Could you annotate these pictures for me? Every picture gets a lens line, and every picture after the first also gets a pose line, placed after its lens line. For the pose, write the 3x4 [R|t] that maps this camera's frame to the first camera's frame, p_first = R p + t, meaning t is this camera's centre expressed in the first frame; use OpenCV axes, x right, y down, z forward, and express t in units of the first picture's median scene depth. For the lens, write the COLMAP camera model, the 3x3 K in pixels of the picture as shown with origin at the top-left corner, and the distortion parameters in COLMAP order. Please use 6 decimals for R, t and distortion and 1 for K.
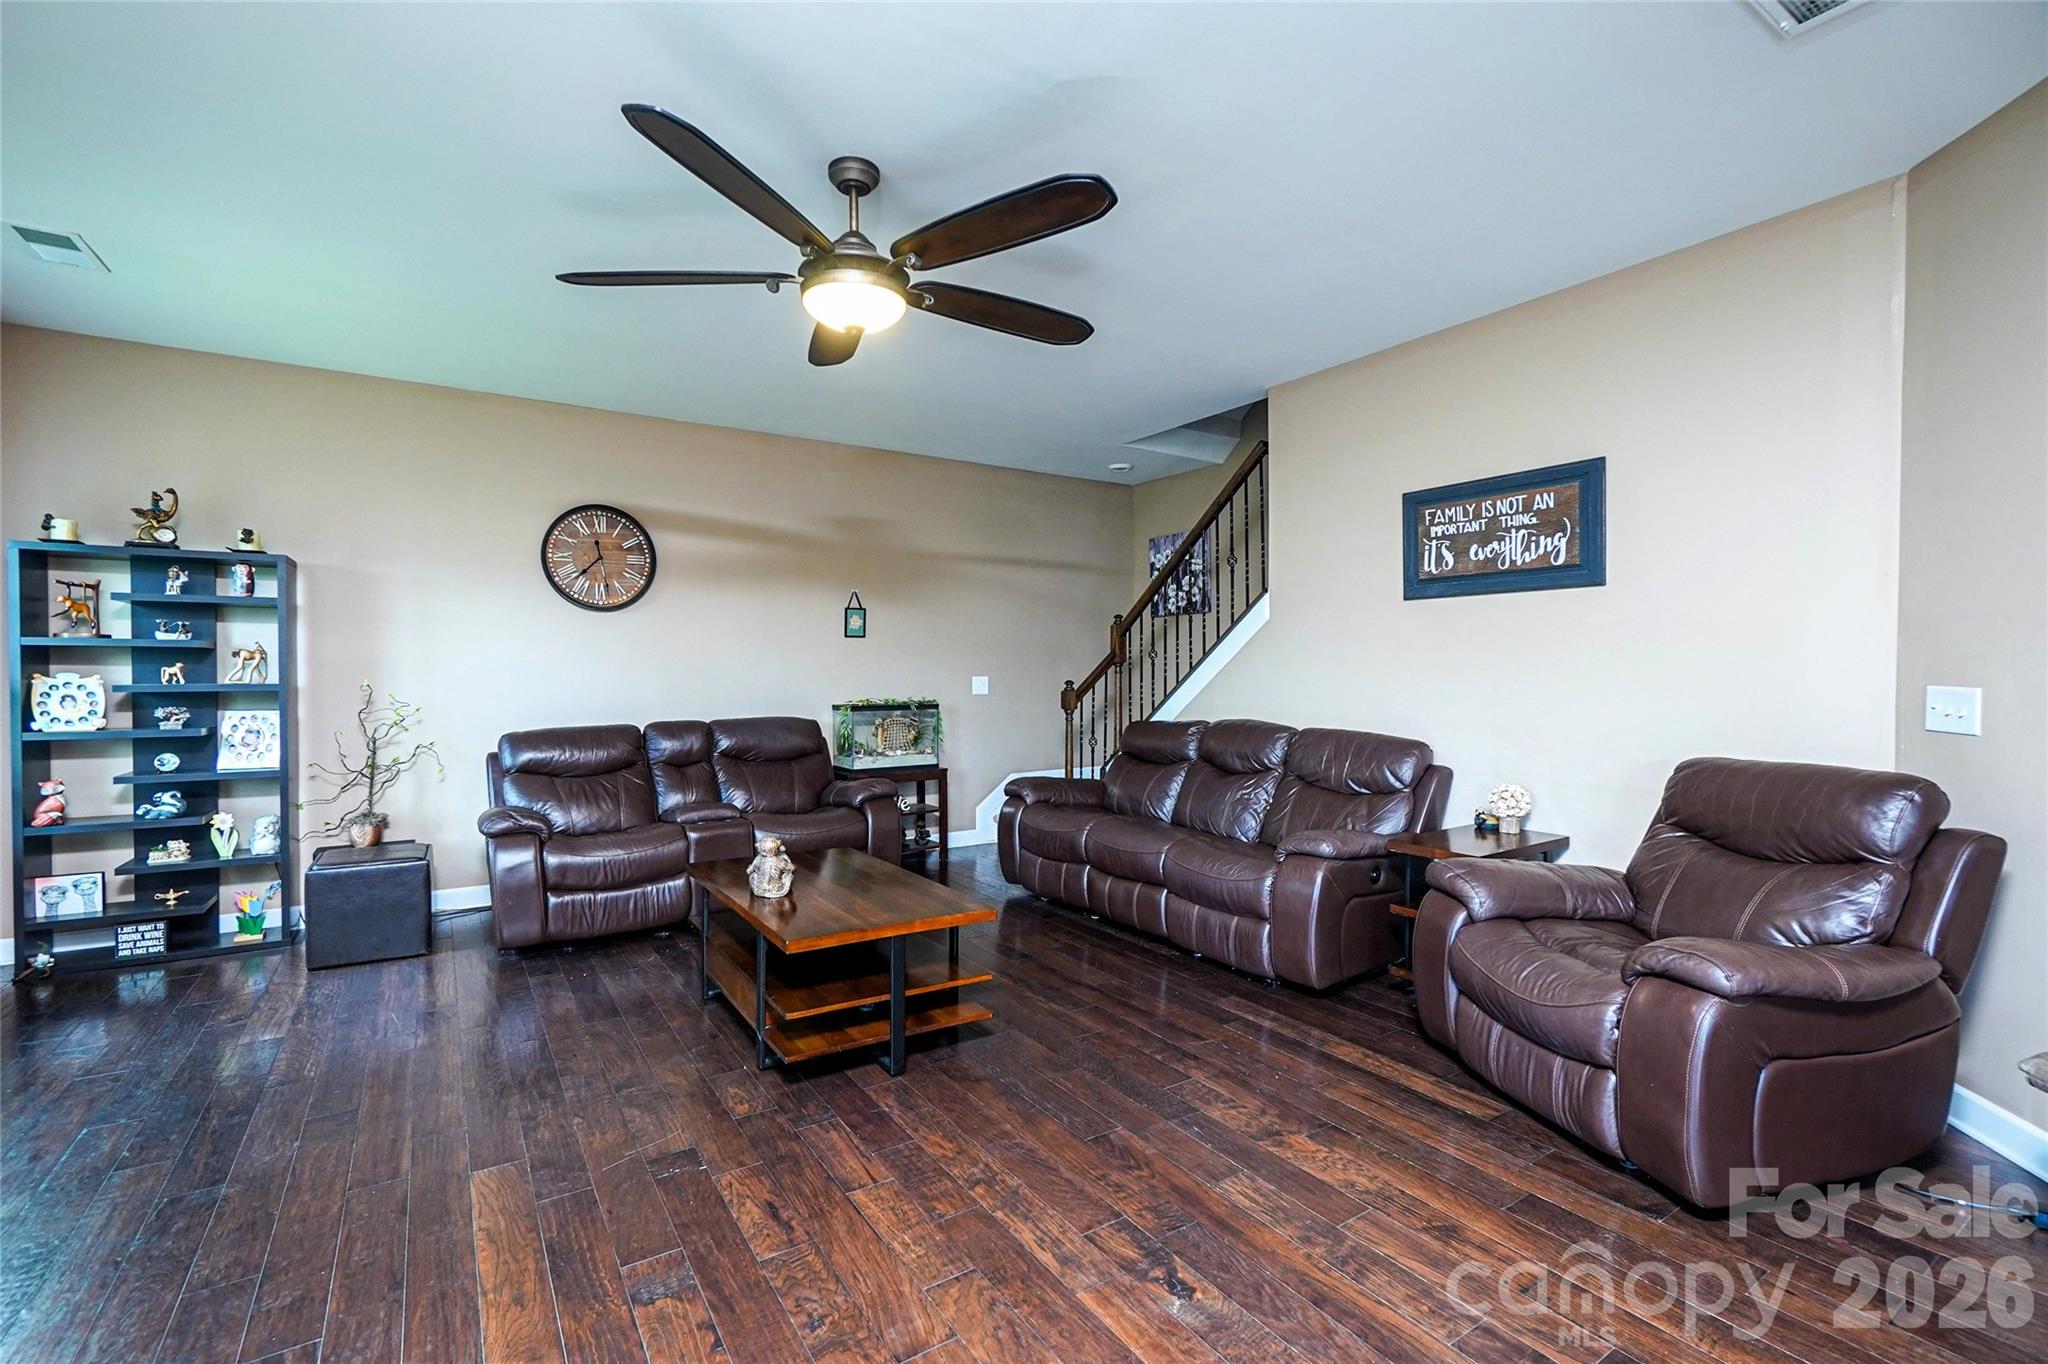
lens RADIAL K [[899.6, 0, 1011.2], [0, 899.6, 671.7], [0, 0, 1]] dist [-0.004096, 0.000896]
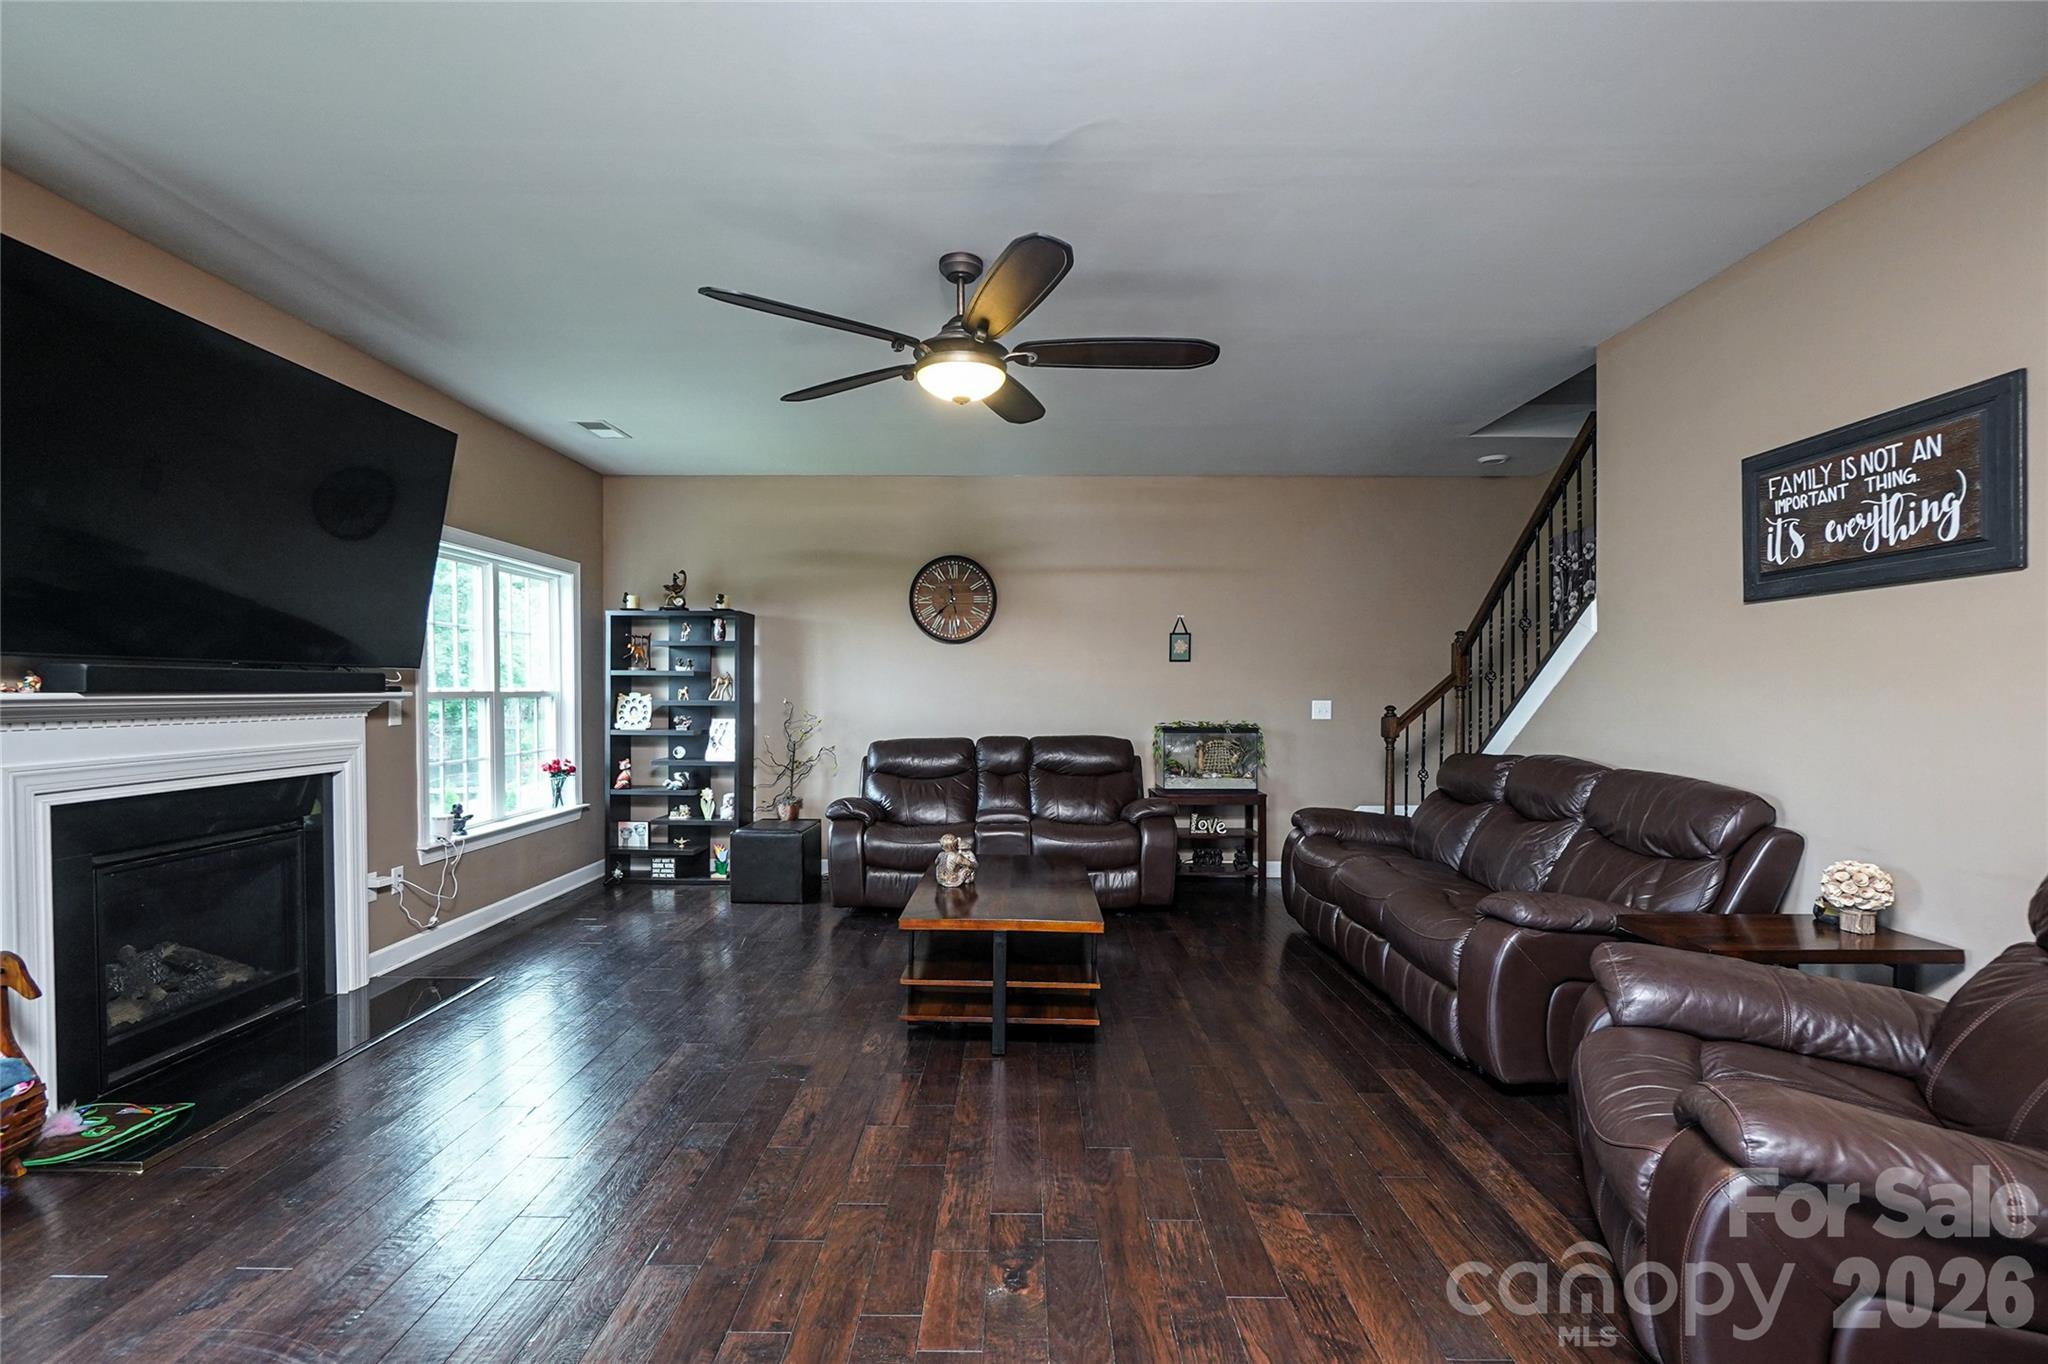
lens RADIAL K [[901.2, 0, 1020.9], [0, 901.2, 691.0], [0, 0, 1]] dist [-0.000142, 0.000653]
pose [[0.834645, 0.003369, -0.550778, 0.365773], [-0.005016, 0.999986, -0.001485, -0.002649], [0.550765, 0.004002, 0.834651, 0.053998]]
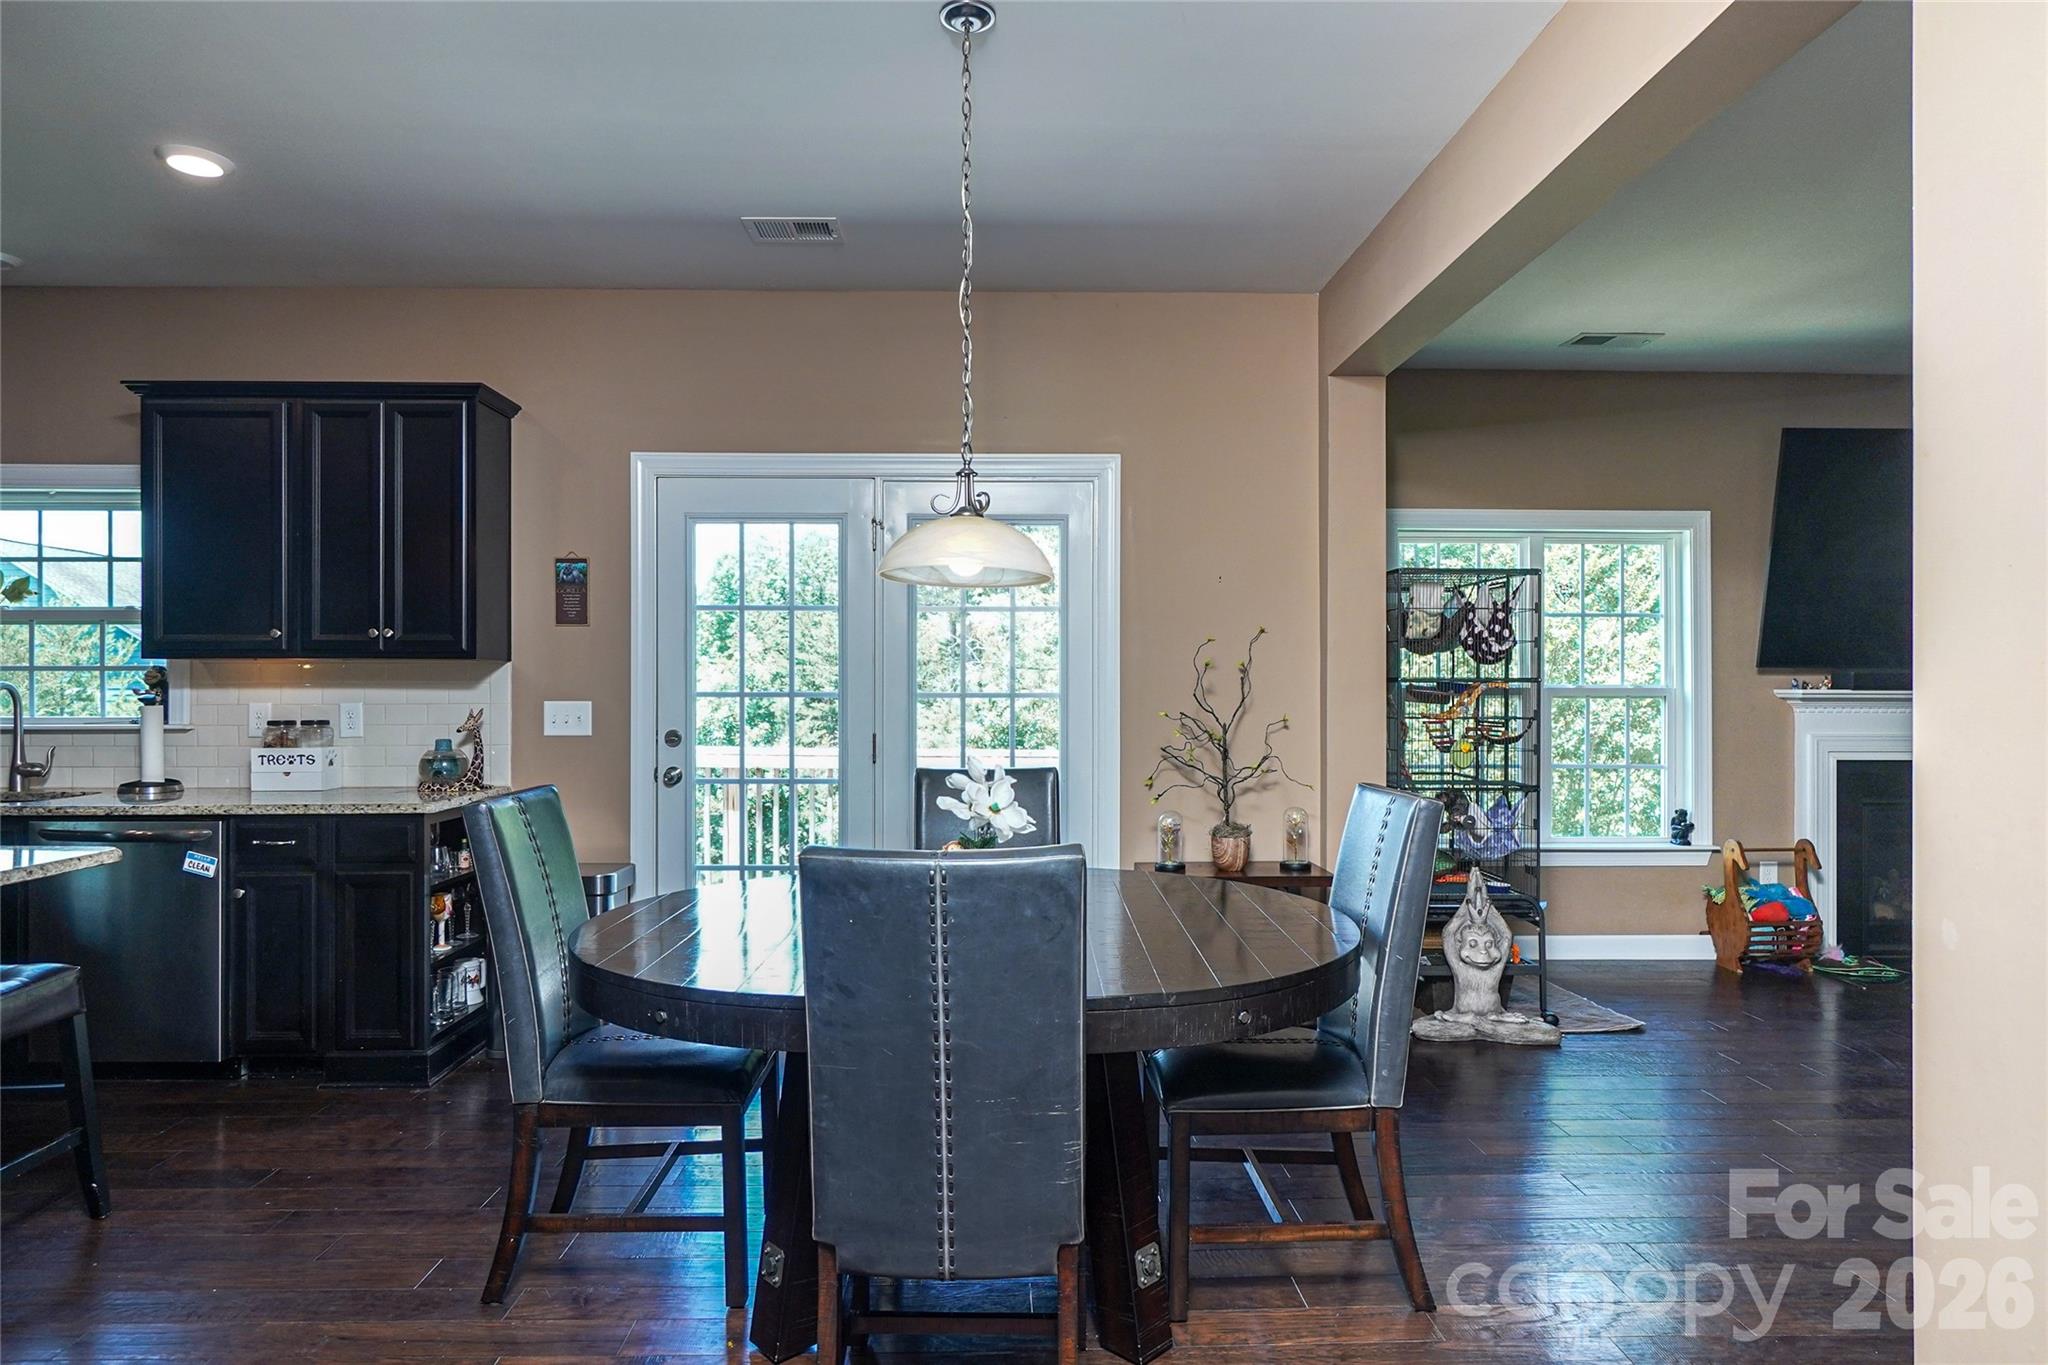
lens RADIAL K [[1145.2, 0, 1024.0], [0, 1145.2, 682.5], [0, 0, 1]] dist [0.000445, 0.000265]
pose [[-0.527109, -0.004156, -0.849788, 1.064089], [-0.007428, 0.999972, -0.000283, 0.000793], [0.849765, 0.006163, -0.527125, 0.113010]]
